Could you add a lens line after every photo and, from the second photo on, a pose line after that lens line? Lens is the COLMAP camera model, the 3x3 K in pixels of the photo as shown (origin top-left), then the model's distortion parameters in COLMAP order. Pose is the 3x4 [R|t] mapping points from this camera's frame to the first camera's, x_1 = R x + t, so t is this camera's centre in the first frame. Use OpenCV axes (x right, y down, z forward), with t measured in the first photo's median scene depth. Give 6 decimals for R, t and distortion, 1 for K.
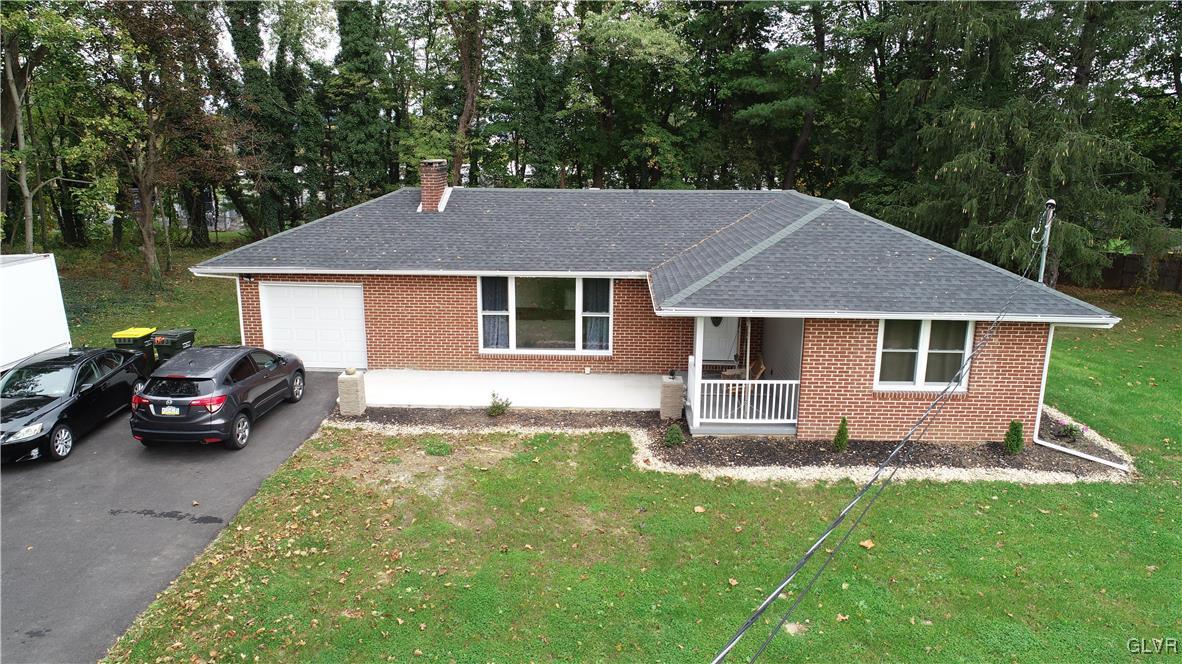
lens RADIAL K [[789.7, 0, 592.9], [0, 789.7, 331.8], [0, 0, 1]] dist [-0.002691, -0.000726]
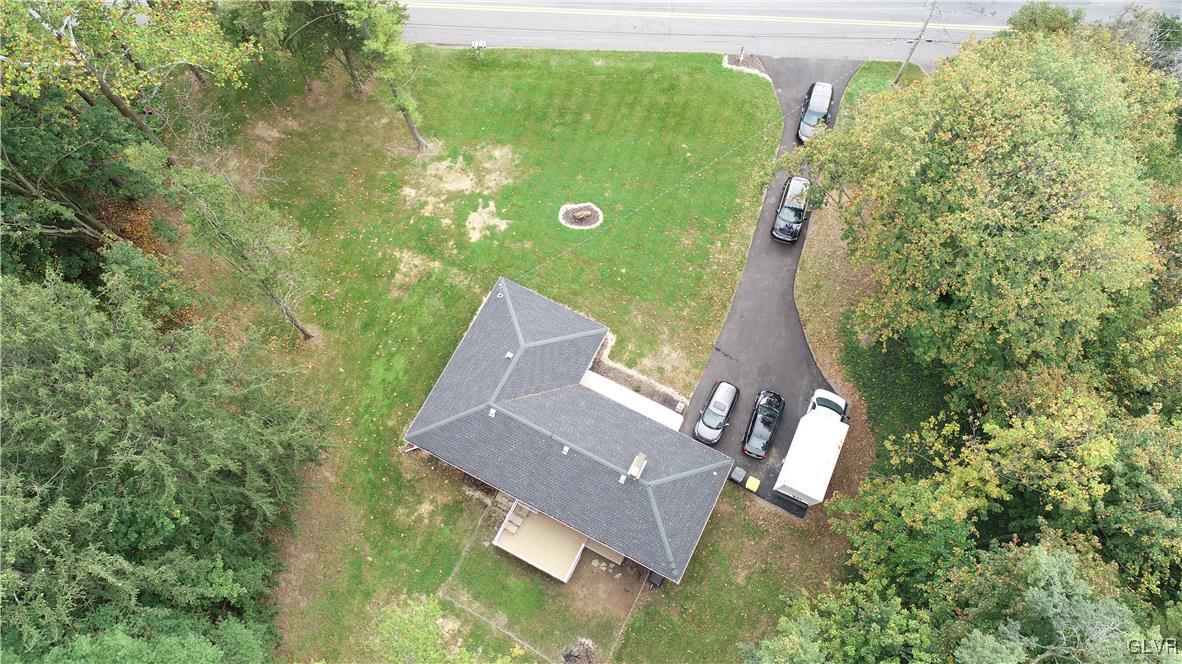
lens RADIAL K [[789.7, 0, 590.9], [0, 789.7, 334.1], [0, 0, 1]] dist [-0.002691, -0.000726]
pose [[-0.904142, -0.407304, 0.128964, -0.299680], [0.081399, 0.132101, 0.987888, -3.384900], [-0.419407, 0.903688, -0.086284, 1.274973]]
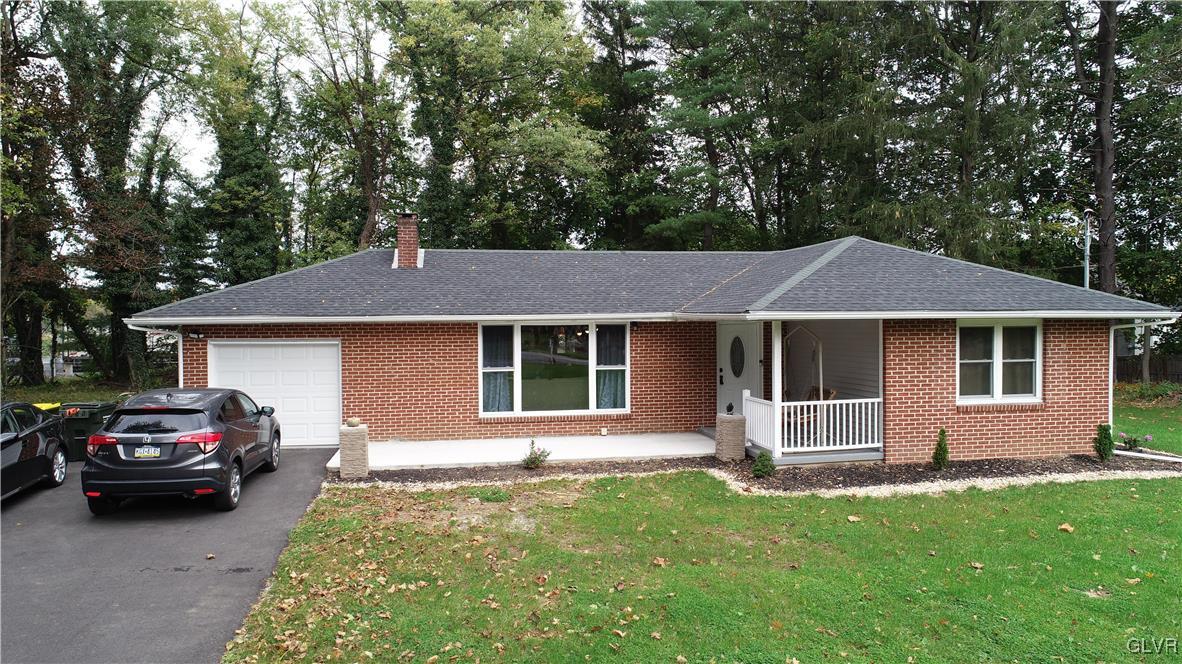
lens RADIAL K [[789.7, 0, 591.9], [0, 789.7, 332.2], [0, 0, 1]] dist [-0.002691, -0.000726]
pose [[0.978638, -0.018922, 0.204719, -0.254124], [0.061834, 0.976742, -0.205311, 0.154197], [-0.196072, 0.213583, 0.957046, 0.170829]]
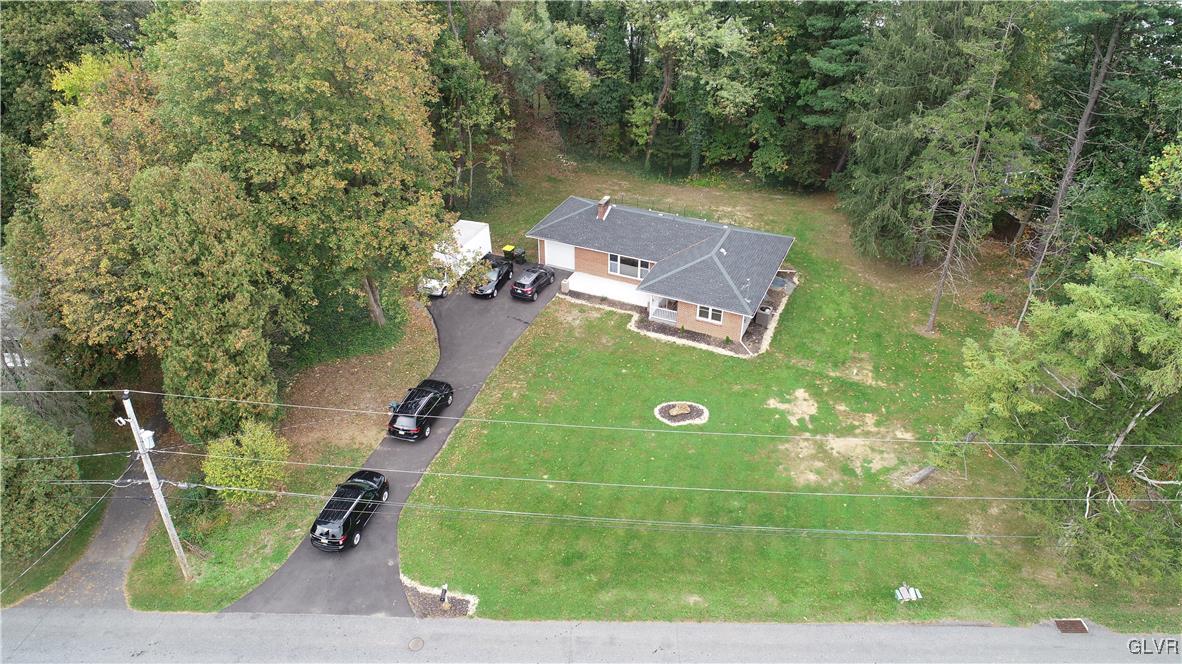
lens RADIAL K [[789.7, 0, 590.7], [0, 789.7, 333.9], [0, 0, 1]] dist [-0.002691, -0.000726]
pose [[0.922875, 0.205996, -0.325372, 1.076421], [-0.079879, 0.928927, 0.361544, -1.097940], [0.376724, -0.307670, 0.873738, -2.279842]]
